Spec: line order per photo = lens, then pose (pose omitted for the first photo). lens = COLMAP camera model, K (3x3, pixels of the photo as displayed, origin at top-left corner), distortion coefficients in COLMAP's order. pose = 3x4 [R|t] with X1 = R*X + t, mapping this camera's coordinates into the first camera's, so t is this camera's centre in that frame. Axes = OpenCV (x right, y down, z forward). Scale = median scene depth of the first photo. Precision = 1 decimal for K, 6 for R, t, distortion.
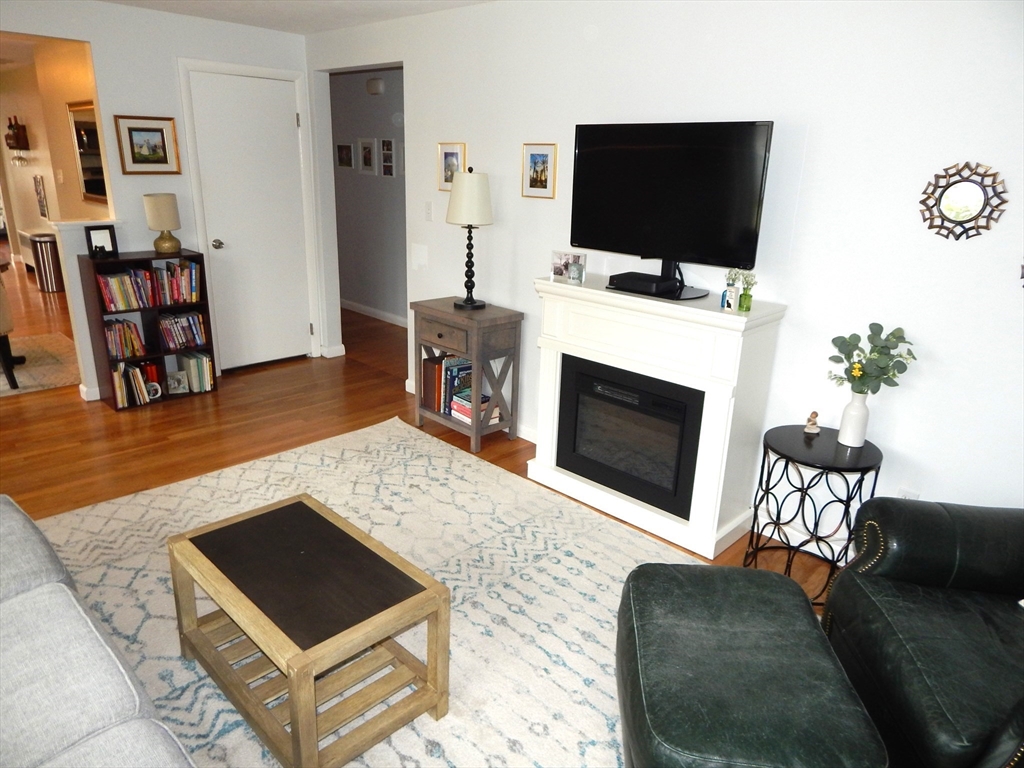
lens RADIAL K [[675.2, 0, 512.0], [0, 675.2, 384.0], [0, 0, 1]] dist [0.004871, 0.002018]
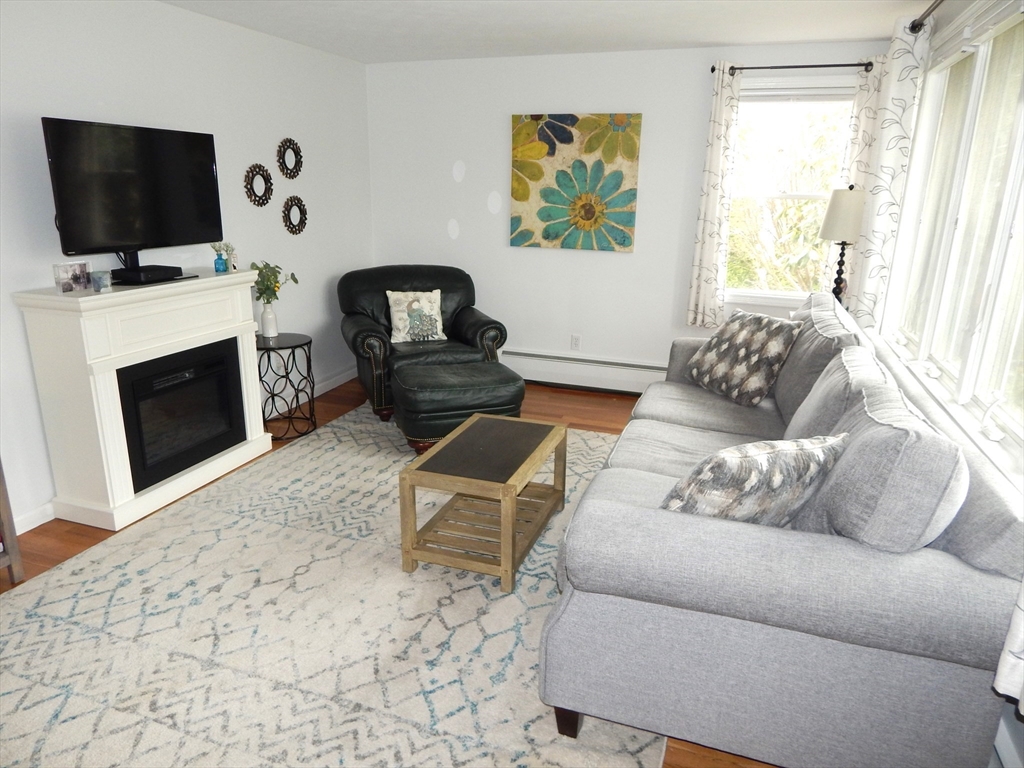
lens RADIAL K [[675.2, 0, 512.0], [0, 675.2, 384.0], [0, 0, 1]] dist [0.004871, 0.002018]
pose [[-0.419698, -0.290343, 0.859974, -1.032263], [0.251552, 0.873138, 0.417554, -0.302797], [-0.872110, 0.391574, -0.293418, 0.888985]]
